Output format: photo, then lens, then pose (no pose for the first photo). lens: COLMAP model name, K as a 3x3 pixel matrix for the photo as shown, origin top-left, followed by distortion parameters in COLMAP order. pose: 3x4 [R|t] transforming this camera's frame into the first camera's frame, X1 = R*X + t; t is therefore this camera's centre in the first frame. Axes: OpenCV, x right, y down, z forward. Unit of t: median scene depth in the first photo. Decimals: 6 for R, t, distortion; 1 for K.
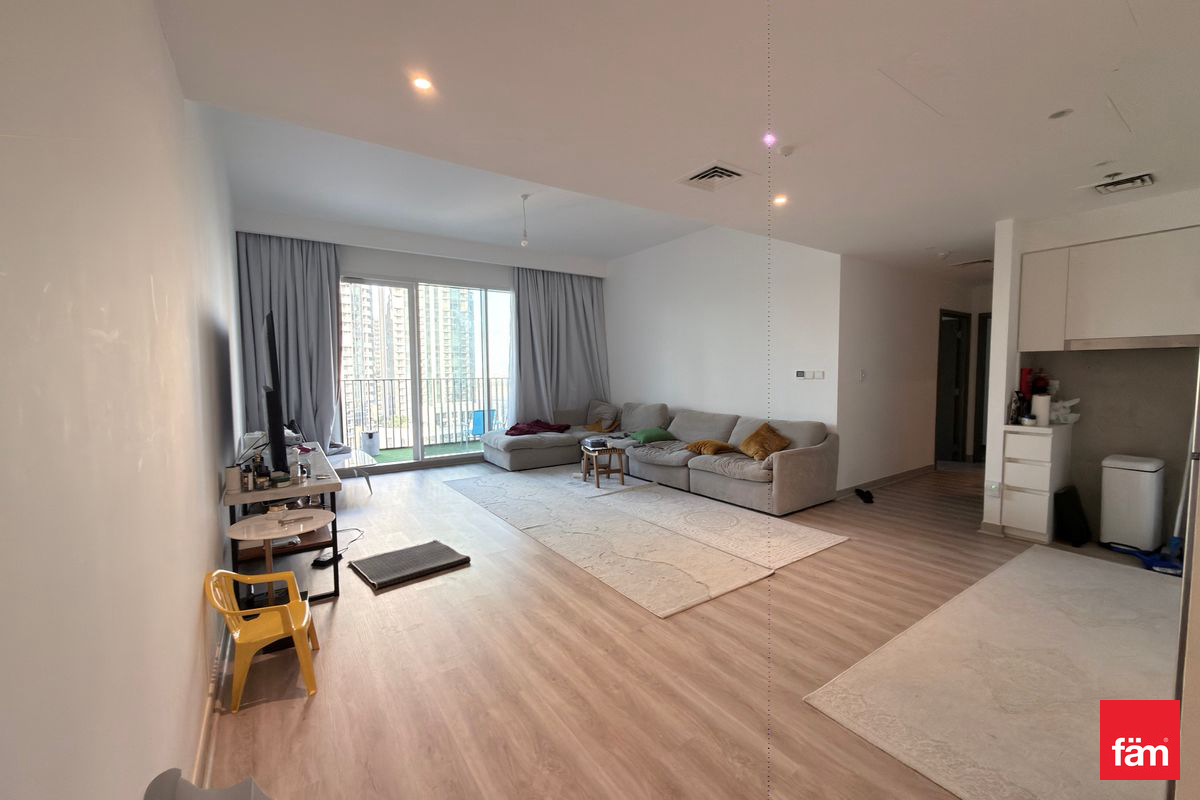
lens RADIAL K [[474.9, 0, 601.0], [0, 474.9, 401.1], [0, 0, 1]] dist [0.001026, -0.000340]
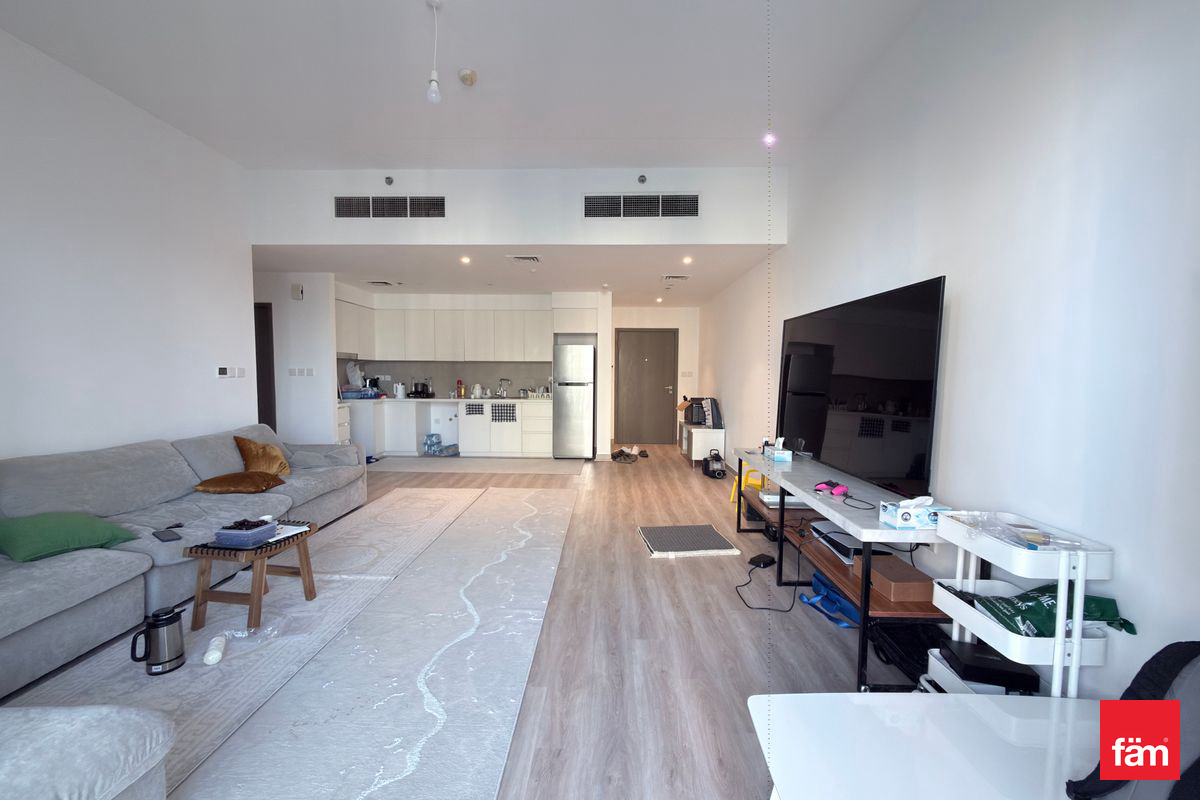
lens RADIAL K [[474.9, 0, 601.0], [0, 474.9, 401.1], [0, 0, 1]] dist [0.001026, -0.000340]
pose [[-0.807878, -0.033999, 0.588368, -0.537833], [0.039060, 0.993051, 0.111016, -0.067311], [-0.588054, 0.112669, -0.800936, 1.196721]]
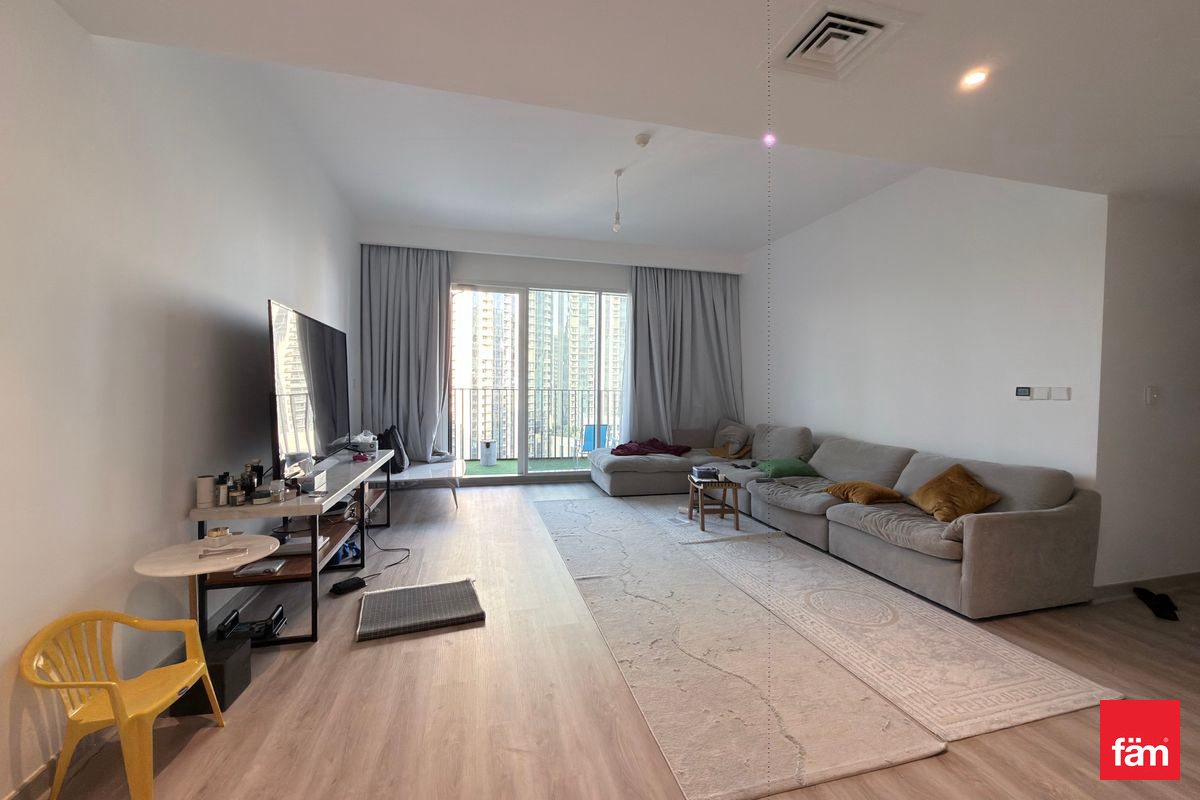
lens RADIAL K [[474.9, 0, 601.0], [0, 474.9, 401.1], [0, 0, 1]] dist [0.001026, -0.000340]
pose [[0.941118, 0.030261, -0.336721, 0.094021], [-0.041642, 0.998778, -0.026626, -0.003364], [0.335504, 0.039080, 0.941228, 0.194570]]
